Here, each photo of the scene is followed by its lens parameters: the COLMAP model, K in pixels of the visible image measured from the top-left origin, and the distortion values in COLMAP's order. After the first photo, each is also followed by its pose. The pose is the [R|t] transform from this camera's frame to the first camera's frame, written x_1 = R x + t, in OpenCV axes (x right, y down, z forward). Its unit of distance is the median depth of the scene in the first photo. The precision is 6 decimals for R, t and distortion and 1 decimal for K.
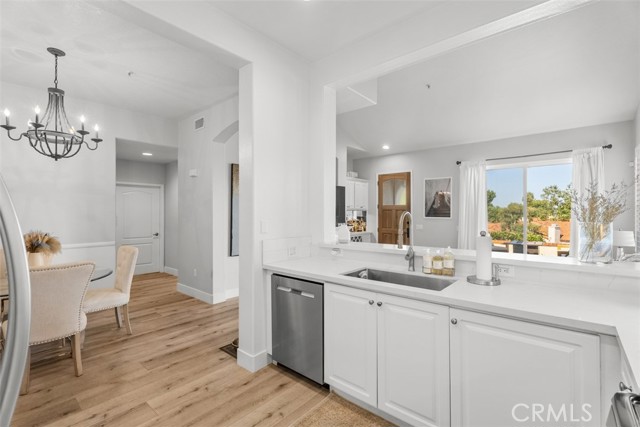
lens RADIAL K [[291.4, 0, 310.7], [0, 291.4, 212.7], [0, 0, 1]] dist [-0.000123, -0.000007]
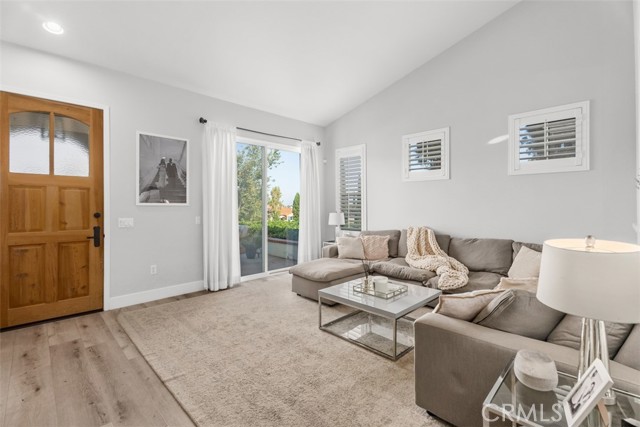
lens RADIAL K [[289.1, 0, 320.1], [0, 289.1, 205.7], [0, 0, 1]] dist [-0.000795, 0.000045]
pose [[0.064316, -0.002080, 0.997927, -0.149909], [-0.000386, 0.999998, 0.002109, 0.023545], [-0.997930, -0.000520, 0.064315, 0.803135]]
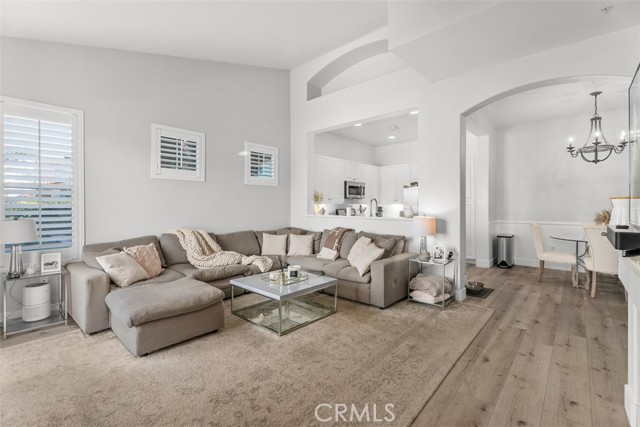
lens RADIAL K [[289.1, 0, 320.1], [0, 289.1, 205.7], [0, 0, 1]] dist [-0.000795, 0.000045]
pose [[-0.999998, 0.002009, 0.000067, 0.313119], [0.002009, 0.999986, -0.004950, 0.027527], [-0.000077, -0.004950, -0.999988, 1.341755]]
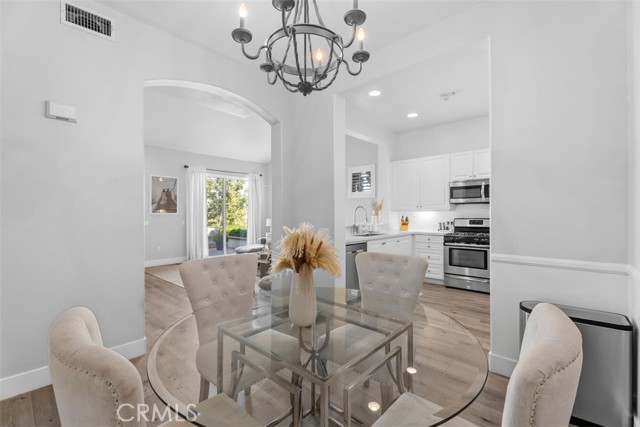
lens RADIAL K [[286.0, 0, 320.0], [0, 286.0, 213.5], [0, 0, 1]] dist [0.000149, 0.000071]
pose [[0.014206, 0.000069, 0.999899, -0.745097], [-0.000195, 1.000000, -0.000066, 0.021462], [-0.999899, -0.000194, 0.014206, 0.512626]]
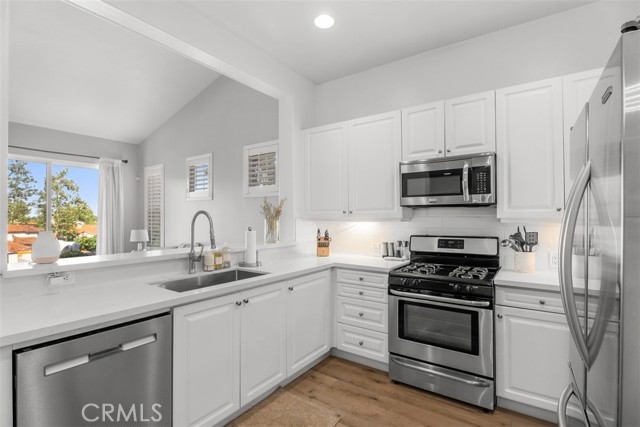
lens RADIAL K [[305.9, 0, 320.0], [0, 305.9, 213.5], [0, 0, 1]] dist [-0.004896, -0.000312]
pose [[-0.109171, 0.015365, 0.993904, -0.289590], [-0.000821, 0.999879, -0.015548, 0.008010], [-0.994023, -0.002513, -0.109145, 0.289848]]
